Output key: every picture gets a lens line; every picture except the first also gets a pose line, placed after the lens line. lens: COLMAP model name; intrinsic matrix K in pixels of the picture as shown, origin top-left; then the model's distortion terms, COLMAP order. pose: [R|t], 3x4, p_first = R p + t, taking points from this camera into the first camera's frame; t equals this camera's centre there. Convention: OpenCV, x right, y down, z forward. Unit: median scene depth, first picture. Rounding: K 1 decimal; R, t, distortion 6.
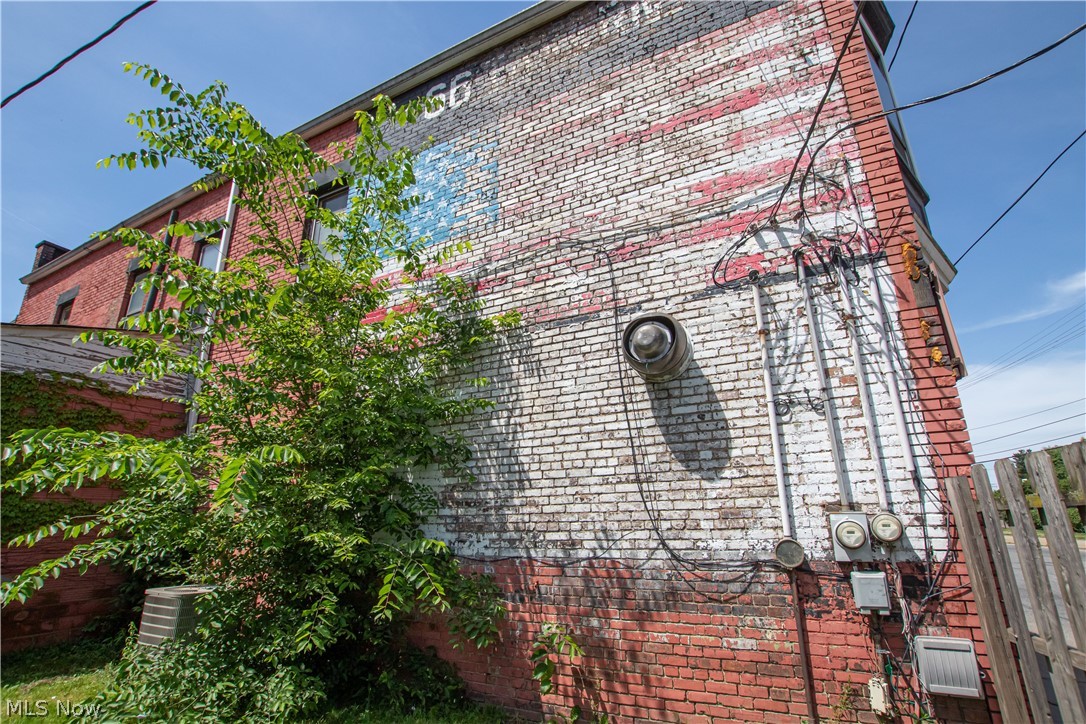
lens RADIAL K [[498.4, 0, 546.0], [0, 498.4, 368.6], [0, 0, 1]] dist [-0.033297, 0.004572]
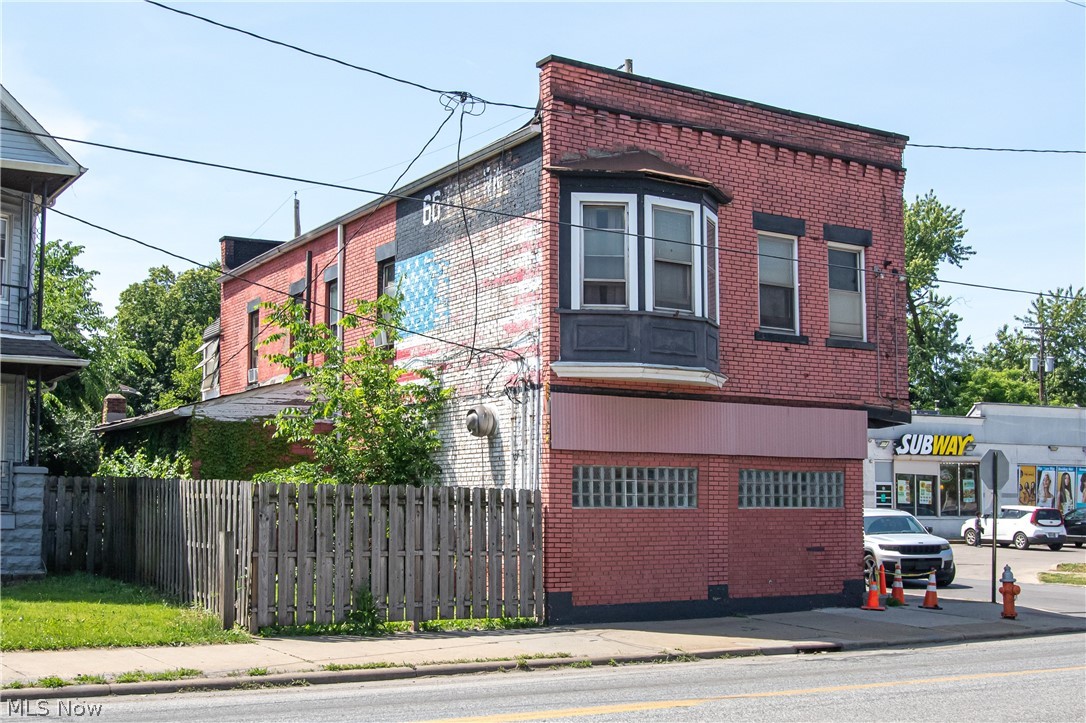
lens RADIAL K [[1545.6, 0, 541.5], [0, 1545.6, 370.9], [0, 0, 1]] dist [0.000773, 0.000000]
pose [[0.814182, -0.034197, -0.579601, 3.408055], [0.150753, 0.976479, 0.154153, -0.988411], [0.560696, -0.212885, 0.800187, -3.187343]]
